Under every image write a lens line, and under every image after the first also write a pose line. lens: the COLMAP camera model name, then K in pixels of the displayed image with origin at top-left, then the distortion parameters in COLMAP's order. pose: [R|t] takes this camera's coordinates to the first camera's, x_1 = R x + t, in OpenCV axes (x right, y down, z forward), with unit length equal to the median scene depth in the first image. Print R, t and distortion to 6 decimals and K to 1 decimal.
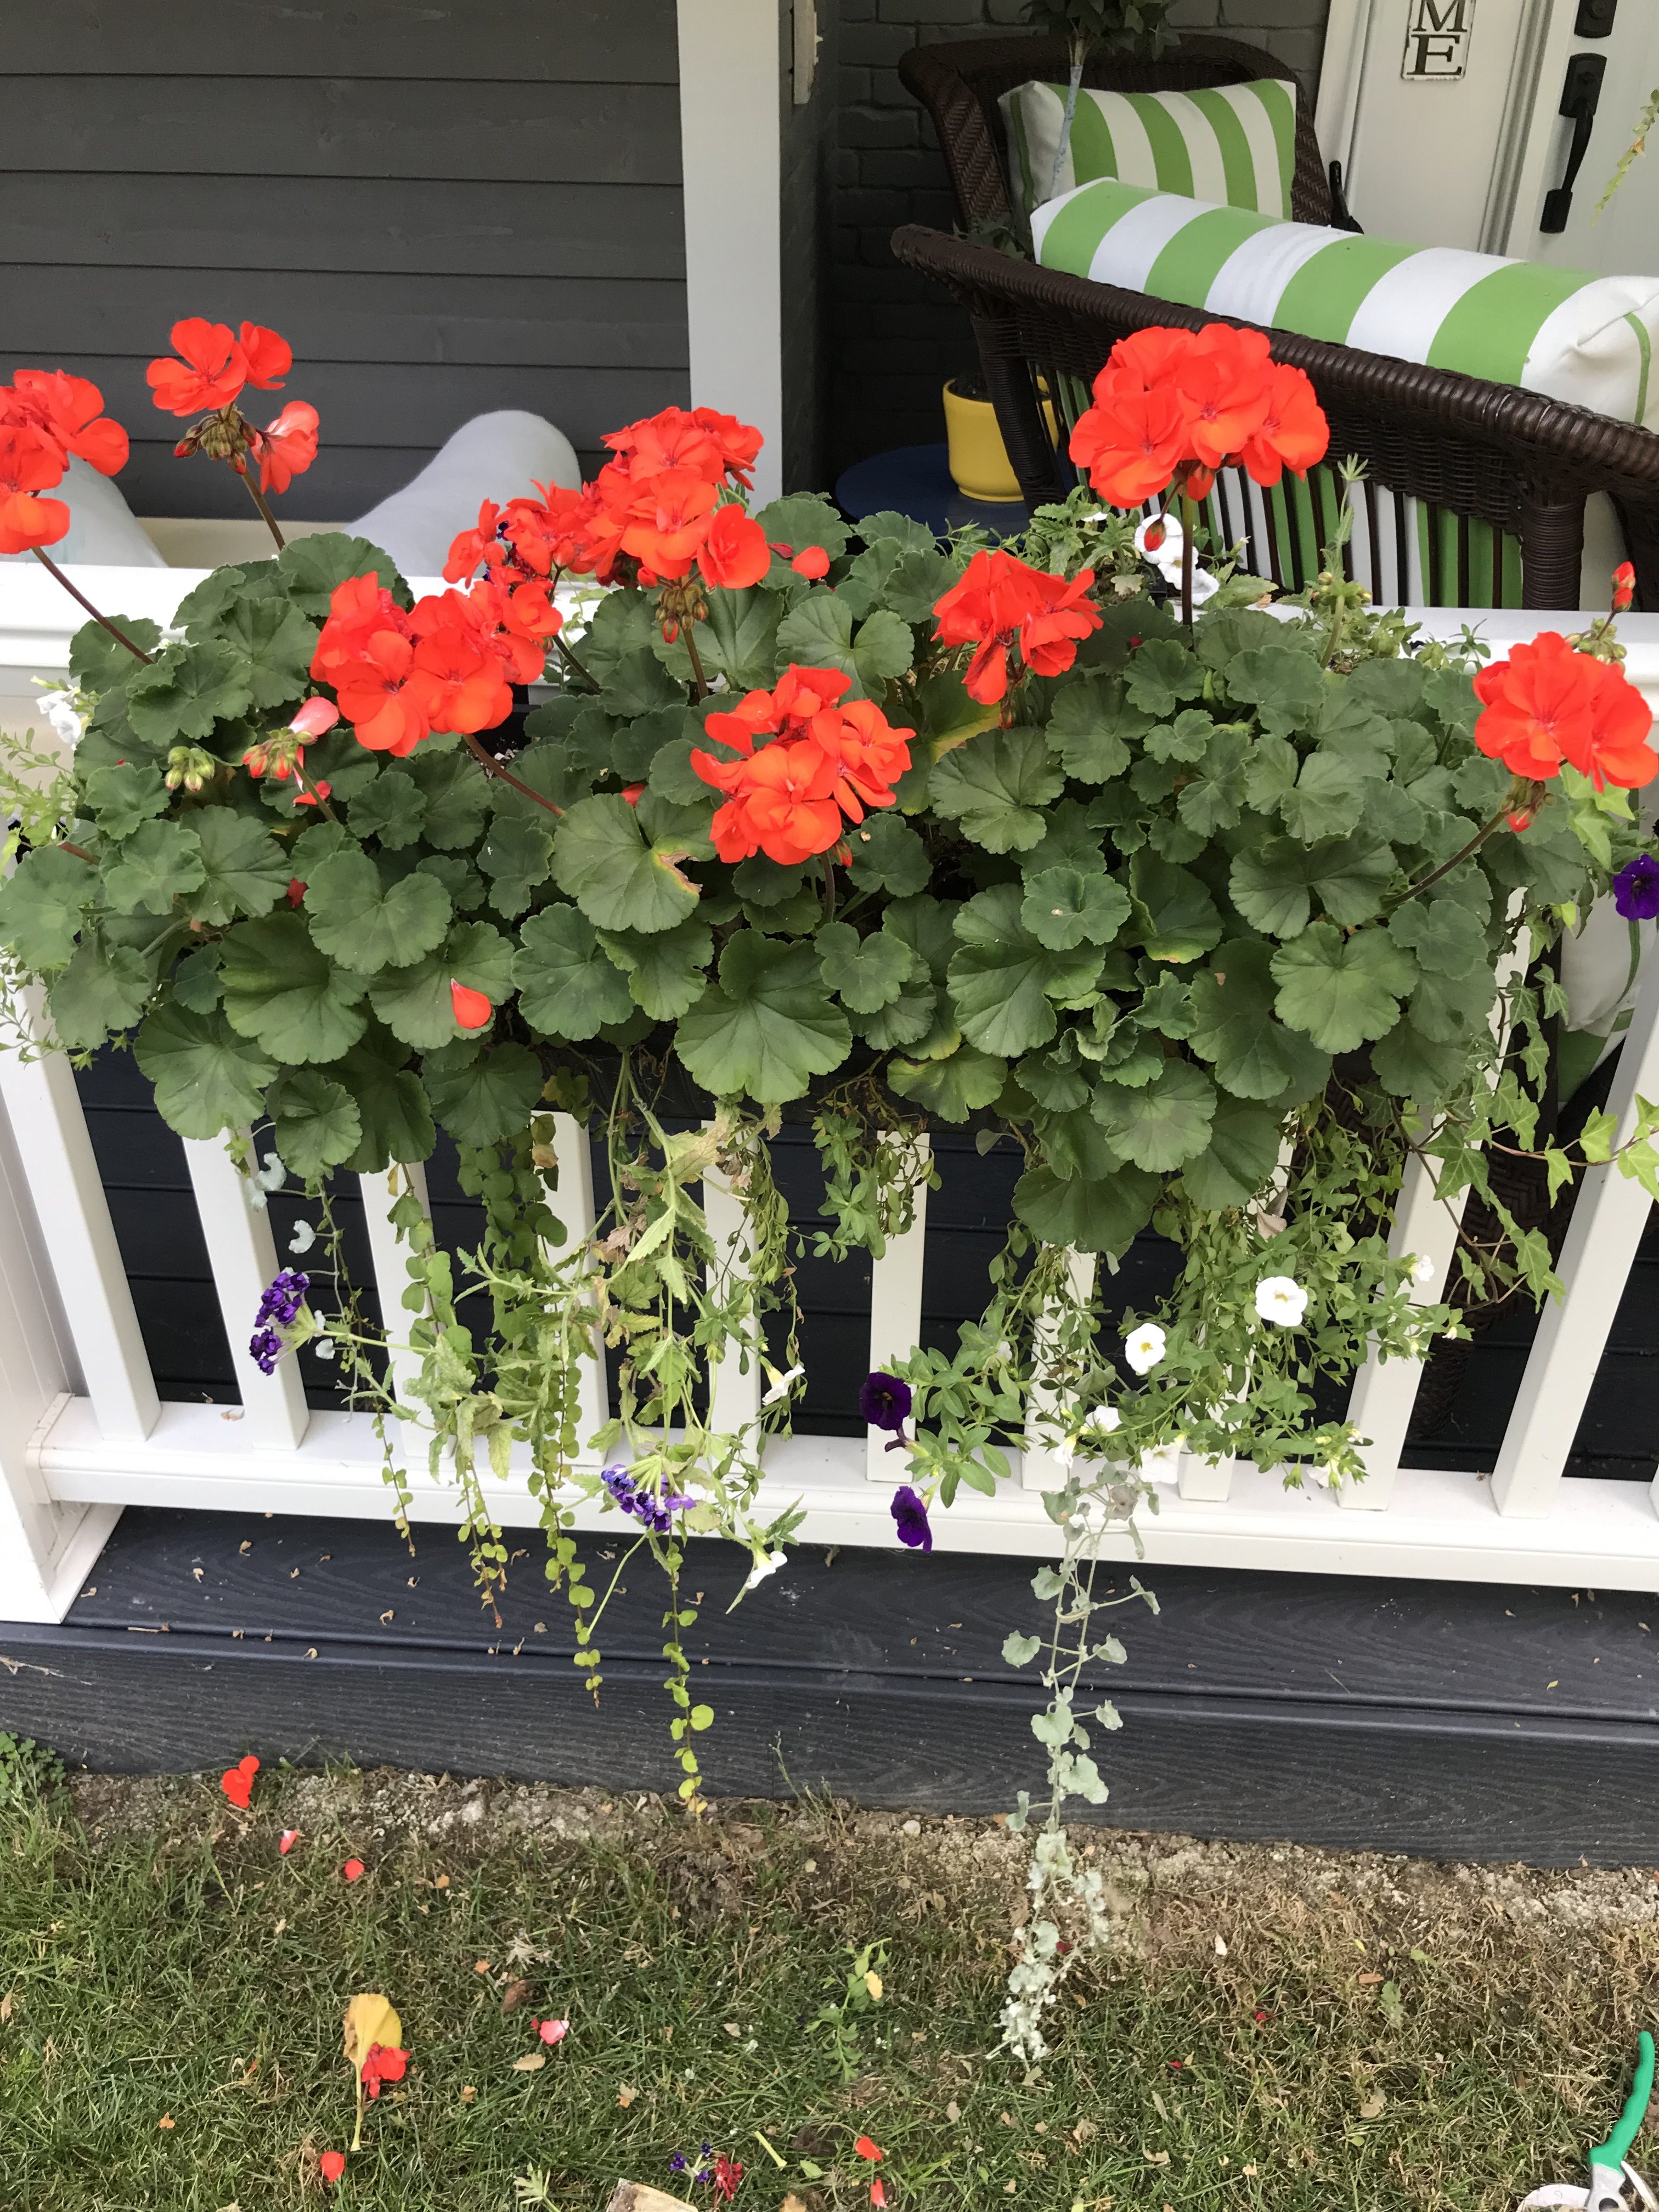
lens RADIAL K [[1795.5, 0, 835.8], [0, 1795.5, 1088.9], [0, 0, 1]] dist [0.003453, -0.004368]
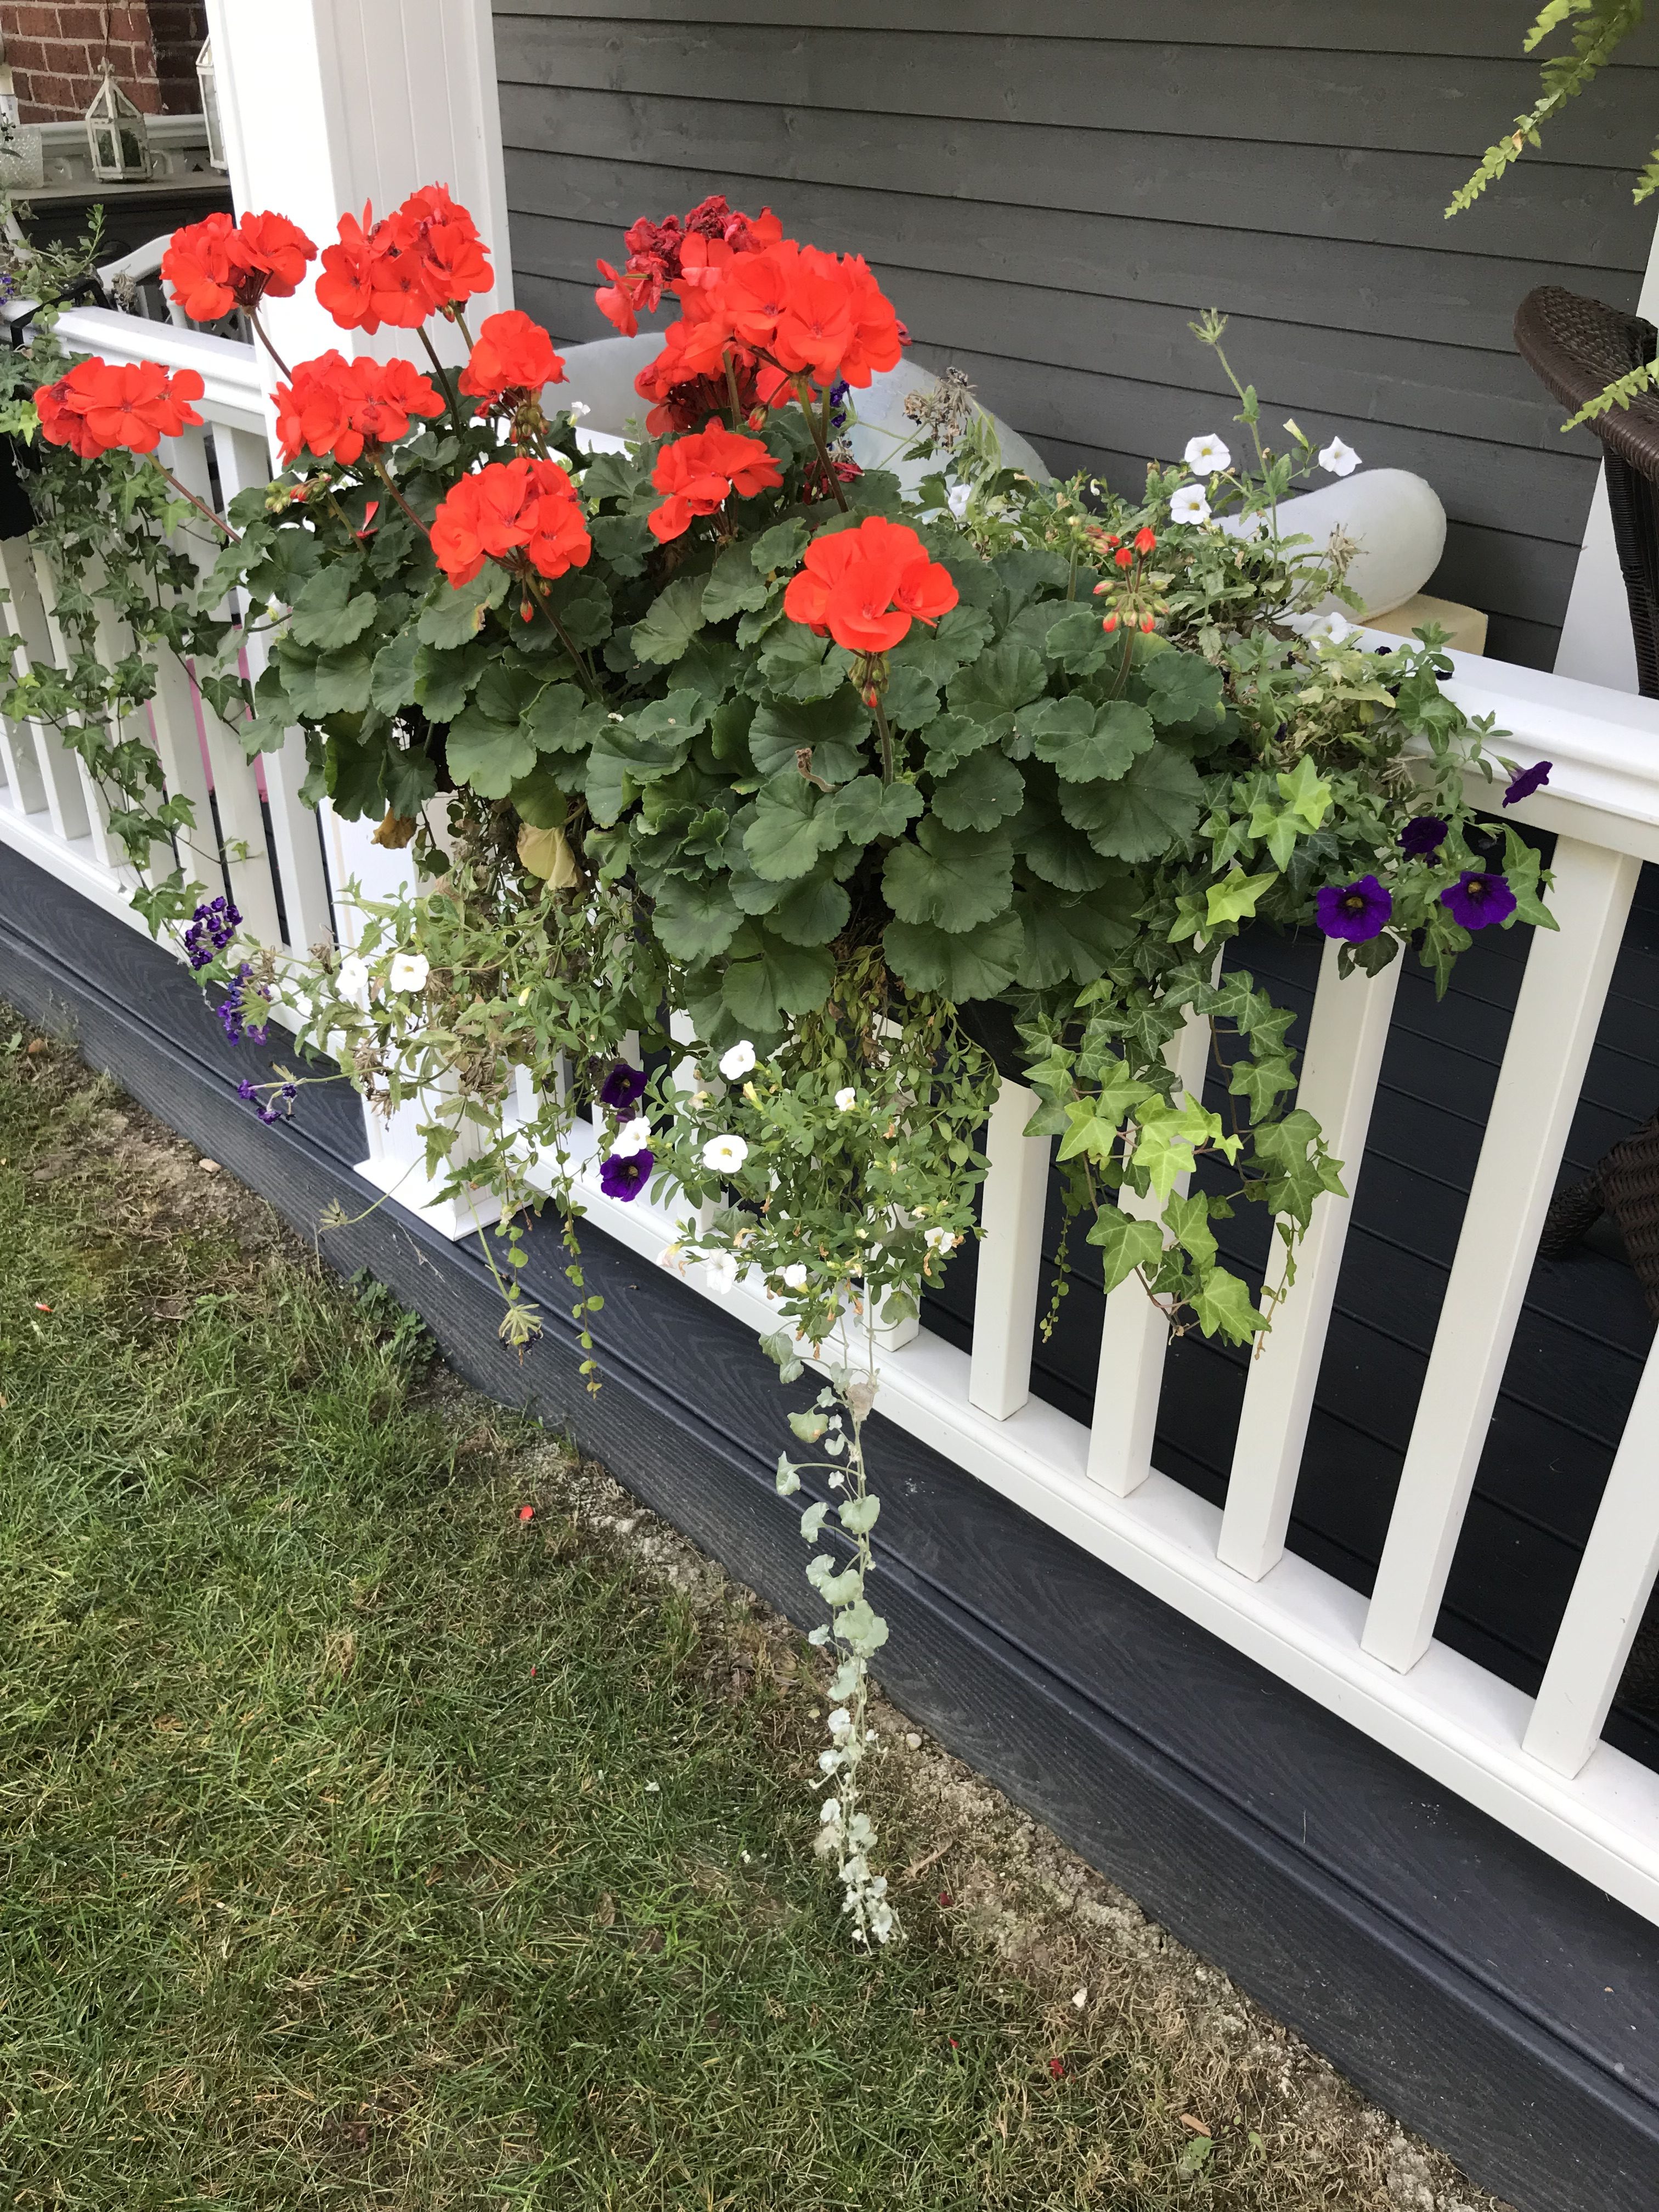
lens RADIAL K [[1795.5, 0, 835.8], [0, 1795.5, 1088.9], [0, 0, 1]] dist [0.003453, -0.004368]
pose [[0.762299, 0.342761, -0.549013, 0.465555], [-0.369453, 0.926923, 0.065717, 0.006029], [0.531418, 0.152738, 0.833226, 0.043090]]
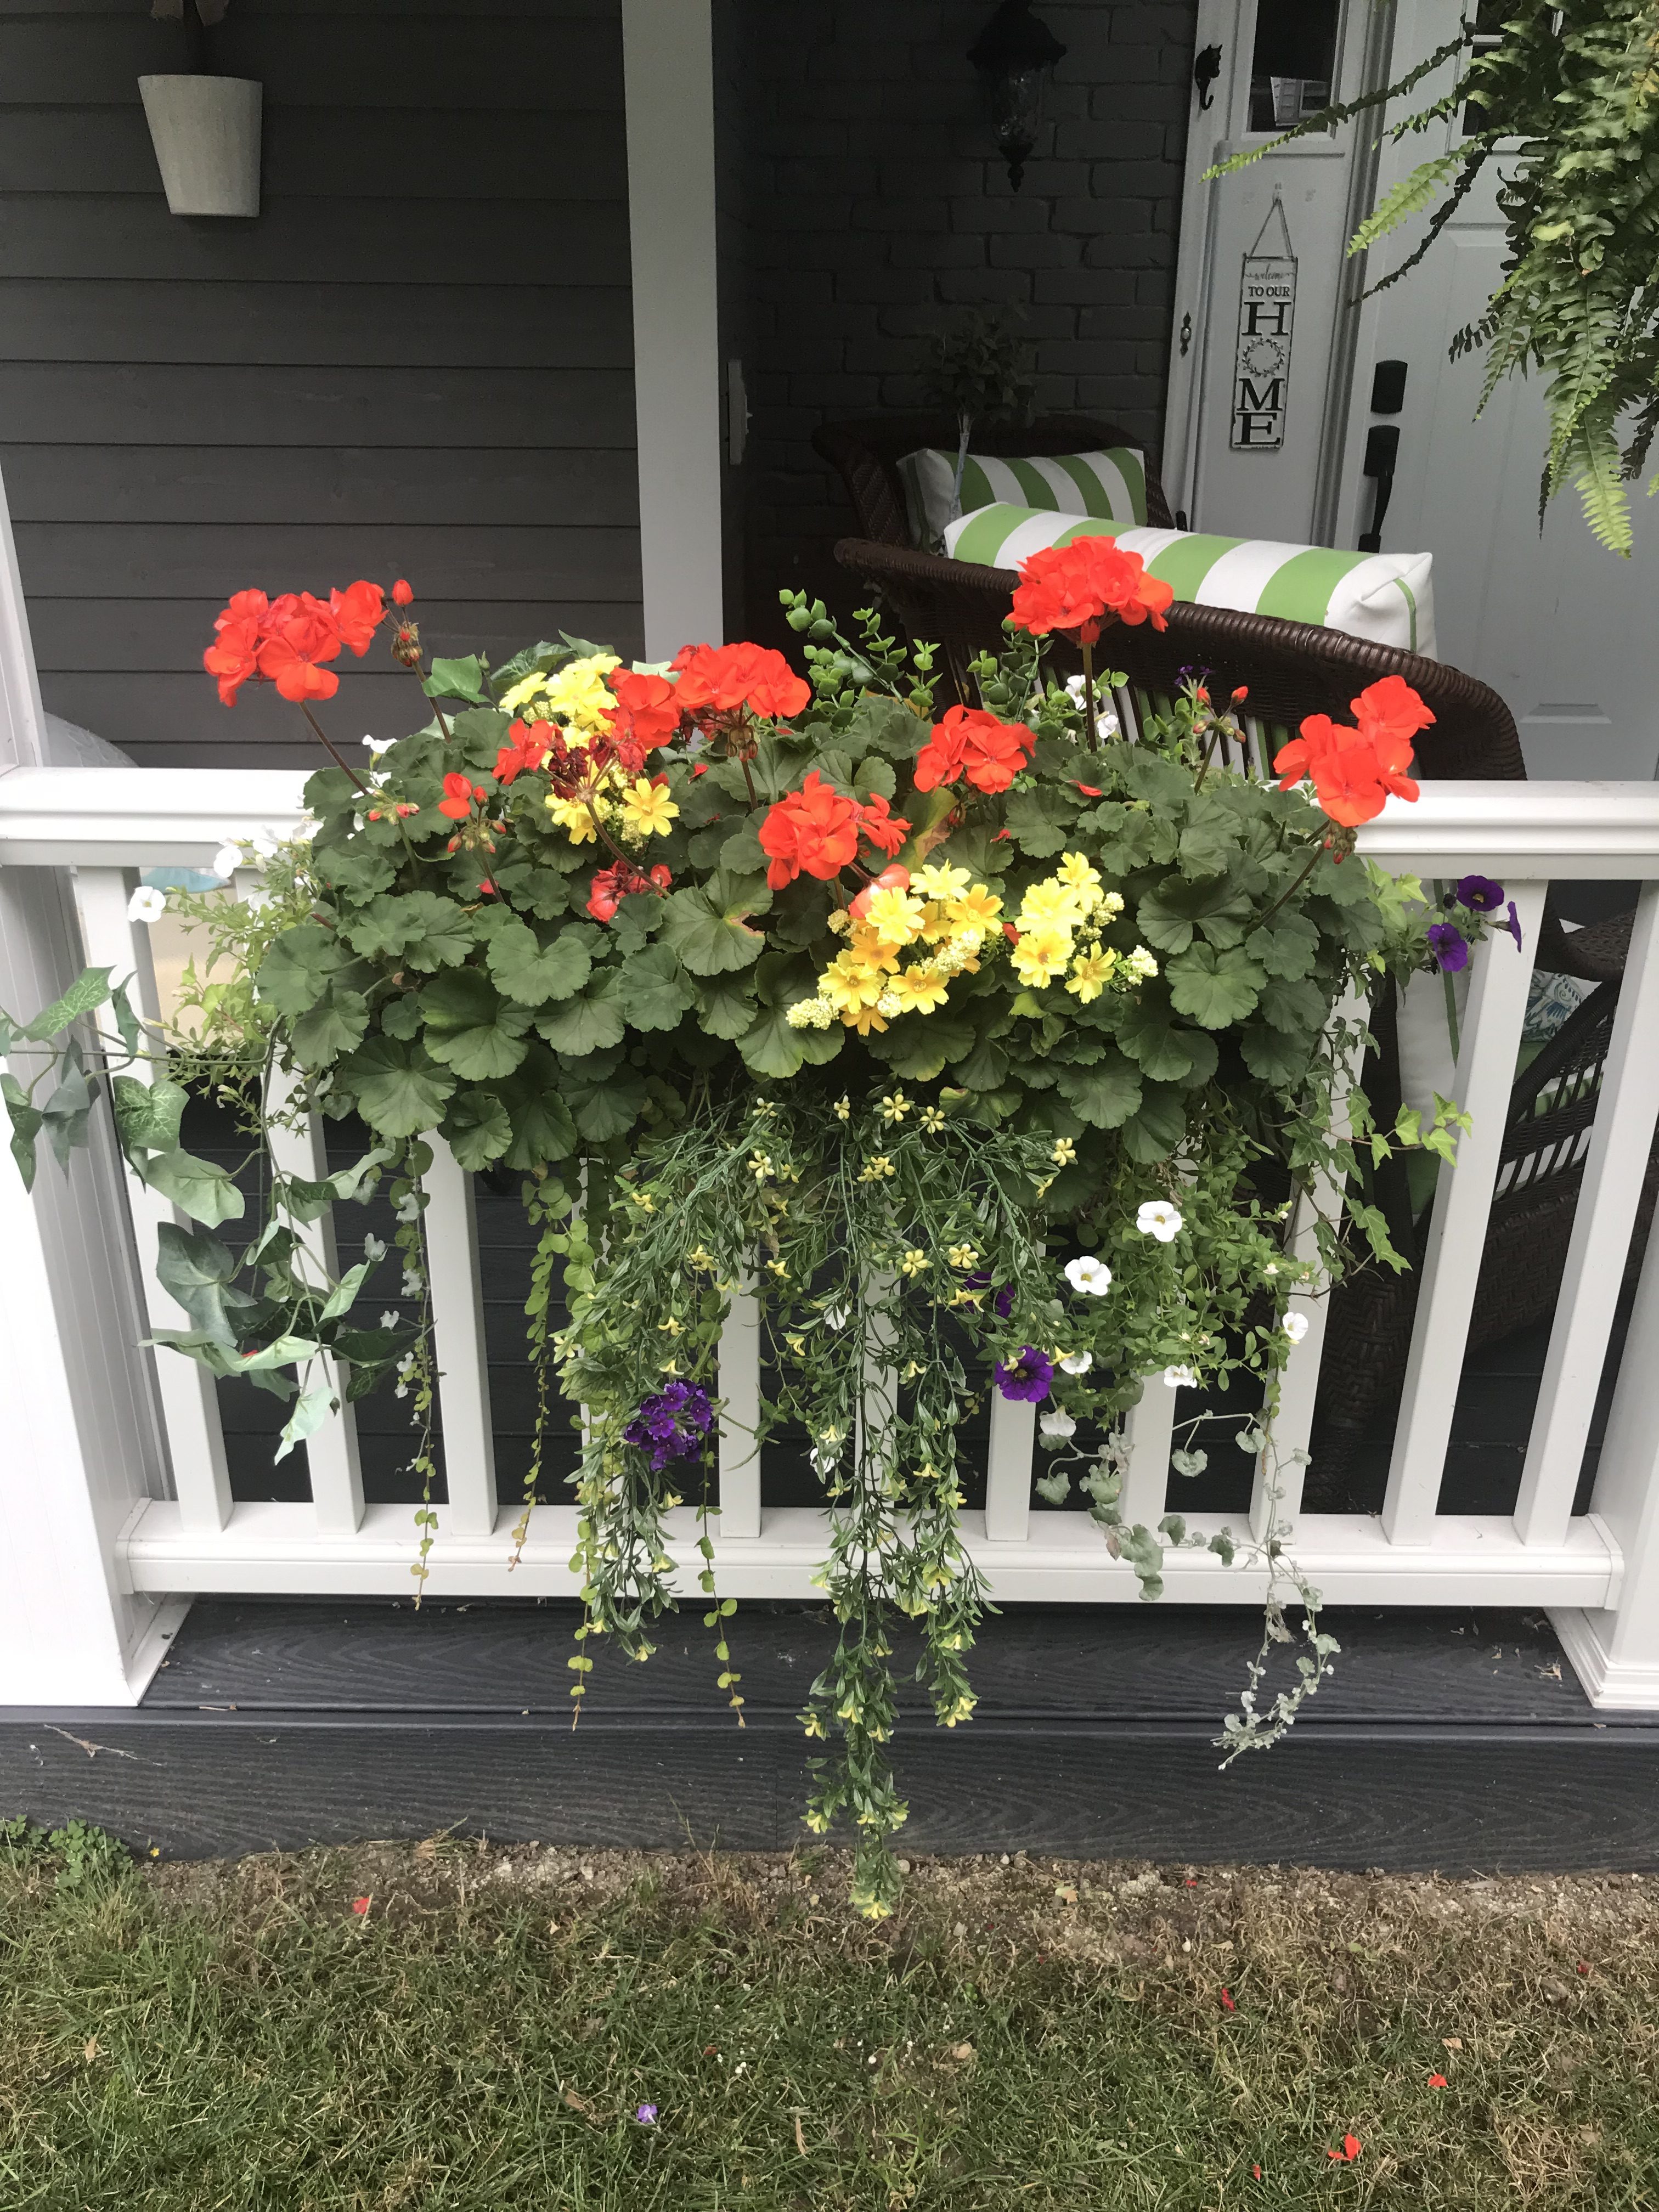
lens RADIAL K [[1795.3, 0, 827.2], [0, 1795.3, 1088.6], [0, 0, 1]] dist [0.008016, 0.002254]
pose [[0.998388, -0.021584, 0.052490, -0.054357], [0.030486, 0.984057, -0.175224, 0.130546], [-0.047871, 0.176542, 0.983128, -0.191159]]
